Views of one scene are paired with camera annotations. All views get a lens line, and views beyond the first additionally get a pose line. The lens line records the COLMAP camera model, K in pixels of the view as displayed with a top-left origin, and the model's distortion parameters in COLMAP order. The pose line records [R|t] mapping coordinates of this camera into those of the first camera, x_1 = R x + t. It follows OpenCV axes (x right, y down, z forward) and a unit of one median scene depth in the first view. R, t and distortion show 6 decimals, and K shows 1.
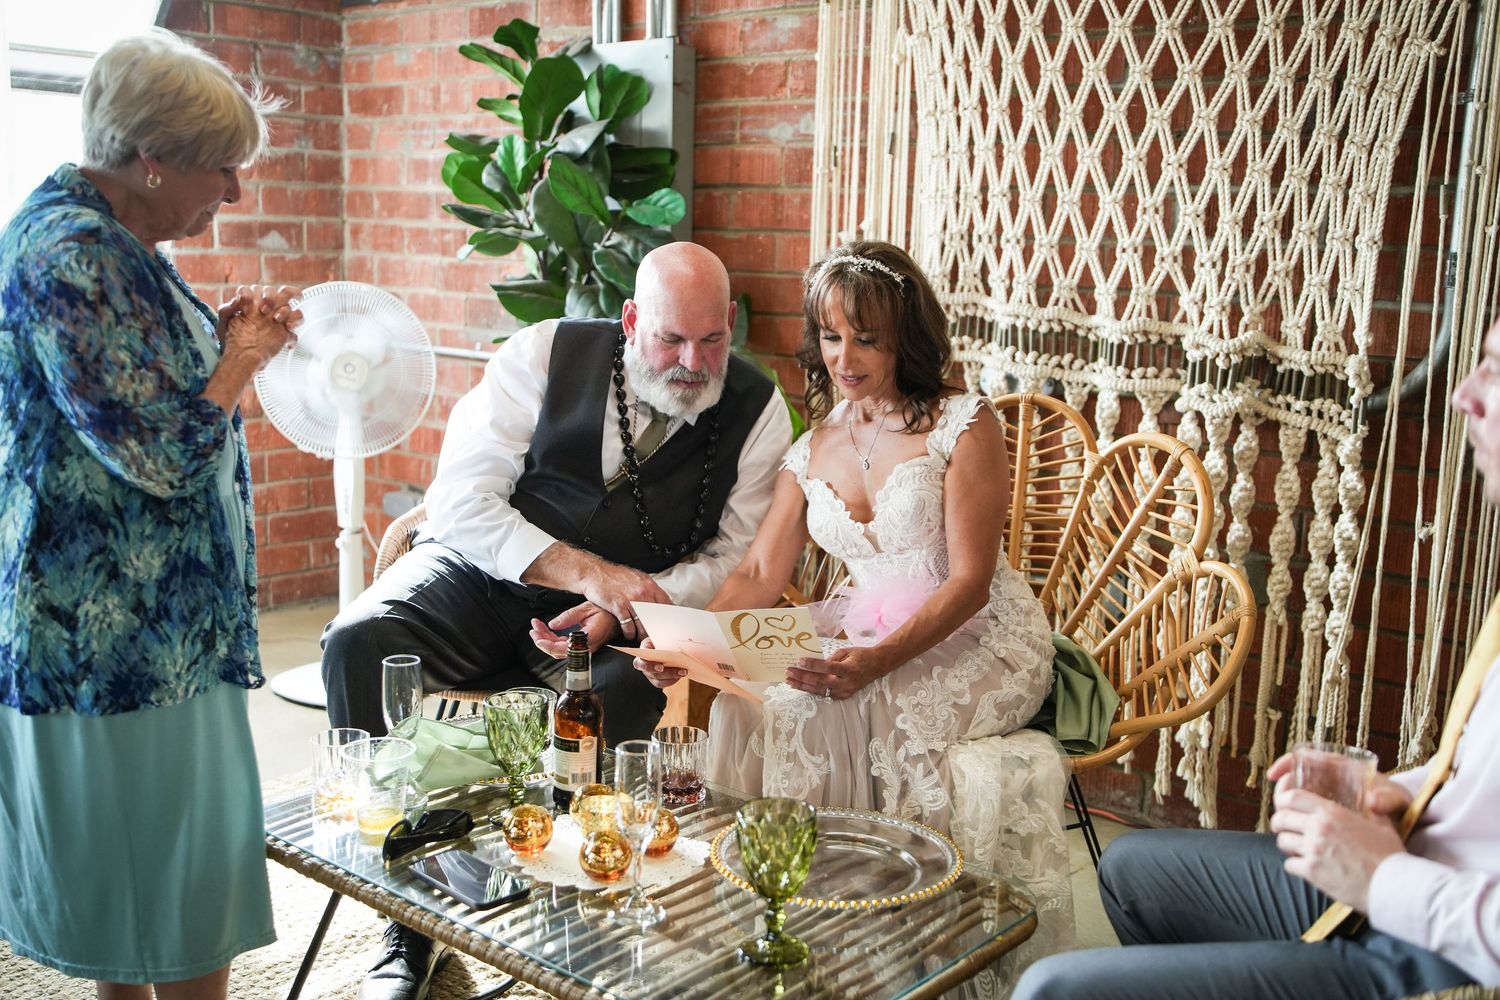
lens RADIAL K [[1571.2, 0, 750.0], [0, 1571.2, 500.0], [0, 0, 1]] dist [0.006349, 0.008076]
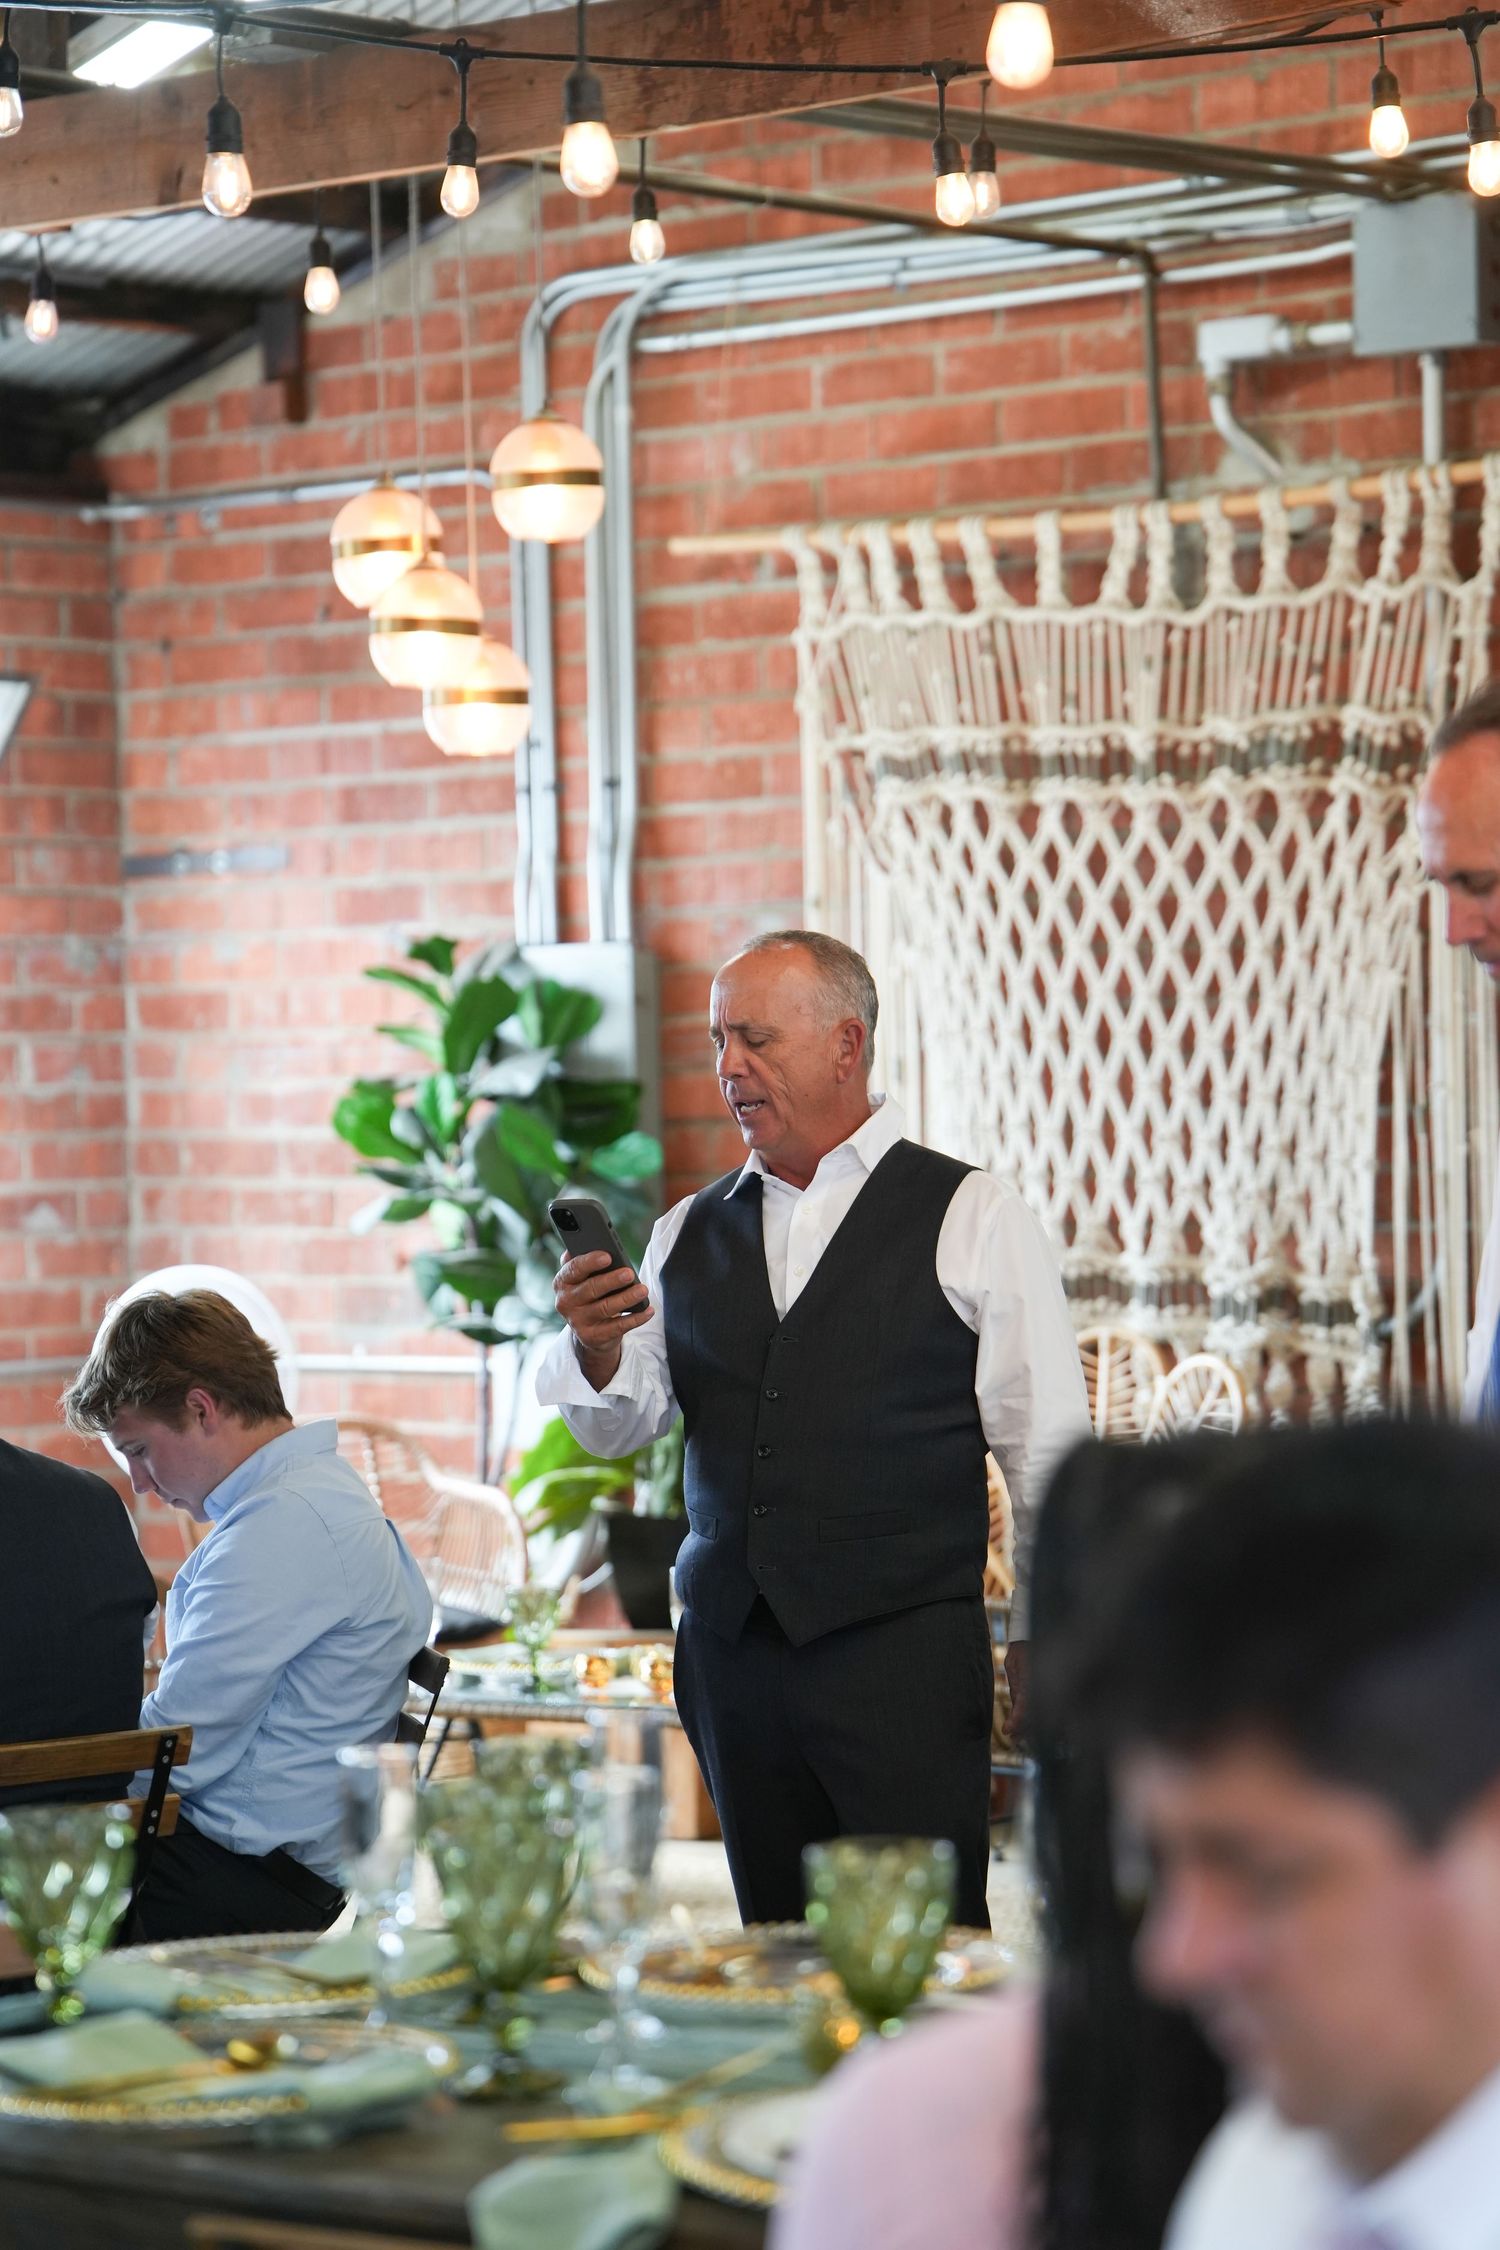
lens RADIAL K [[5958.4, 0, 750.0], [0, 5958.4, 1125.0], [0, 0, 1]] dist [-0.043059, -0.032625]
pose [[0.998585, -0.052450, 0.008787, -0.019256], [0.053180, 0.985608, -0.160463, 0.301895], [-0.000244, 0.160703, 0.987003, -2.078846]]
